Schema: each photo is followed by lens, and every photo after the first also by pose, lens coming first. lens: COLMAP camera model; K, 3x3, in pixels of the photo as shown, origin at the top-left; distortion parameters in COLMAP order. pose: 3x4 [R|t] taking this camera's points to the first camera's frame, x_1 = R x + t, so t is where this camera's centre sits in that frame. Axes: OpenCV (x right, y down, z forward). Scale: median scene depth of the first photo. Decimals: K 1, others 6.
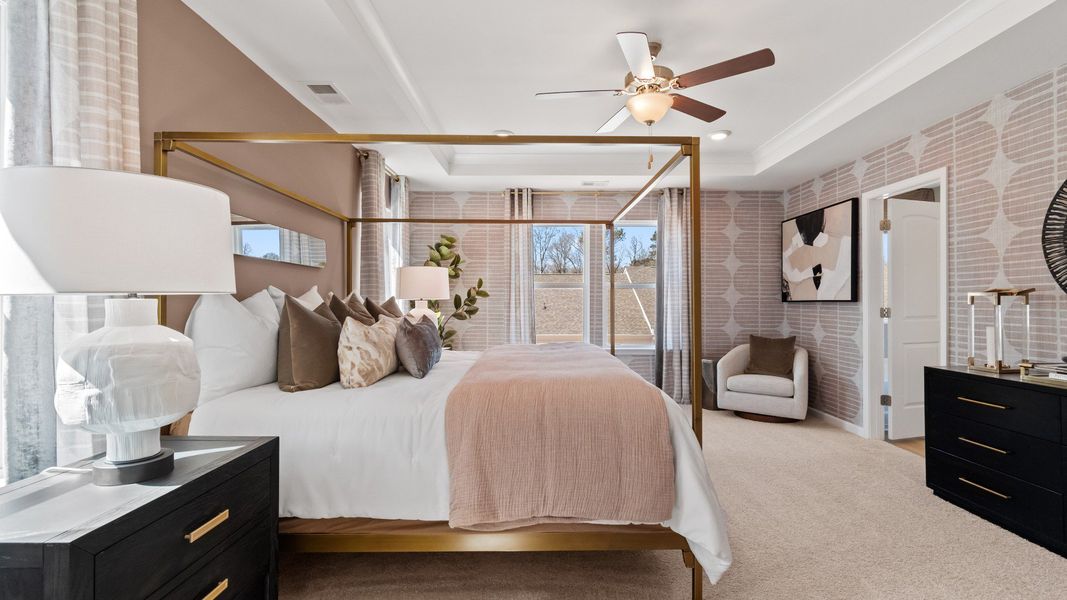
lens RADIAL K [[472.1, 0, 532.2], [0, 472.1, 303.5], [0, 0, 1]] dist [0.005801, 0.000369]
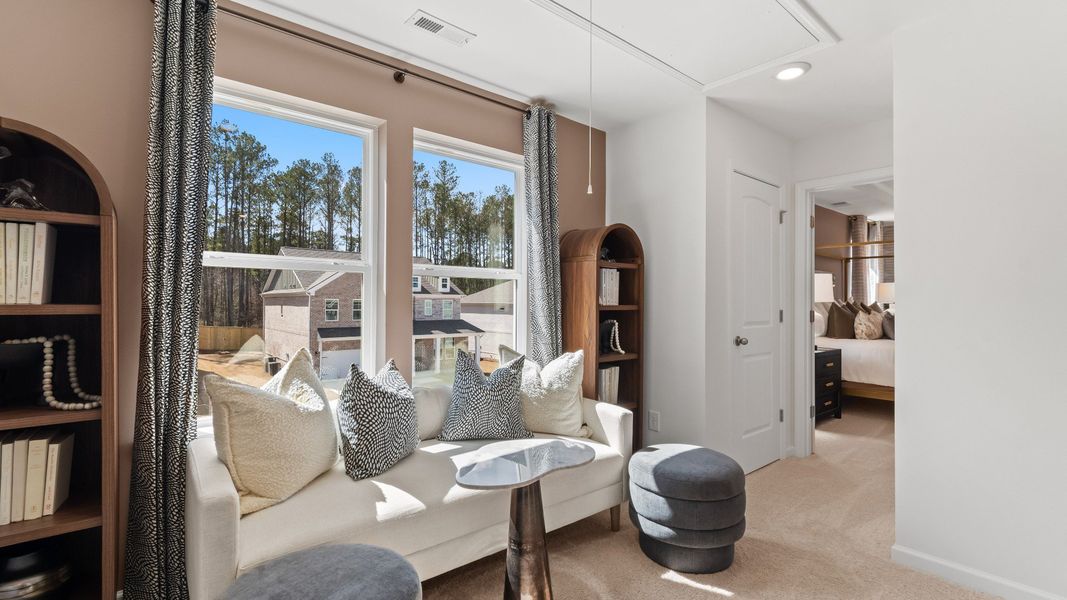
lens RADIAL K [[472.1, 0, 531.4], [0, 472.1, 301.6], [0, 0, 1]] dist [0.005801, 0.000369]
pose [[0.644329, 0.000907, -0.764748, 0.283982], [-0.003943, 0.999990, -0.002136, -0.006466], [0.764738, 0.004392, 0.644326, -1.380119]]
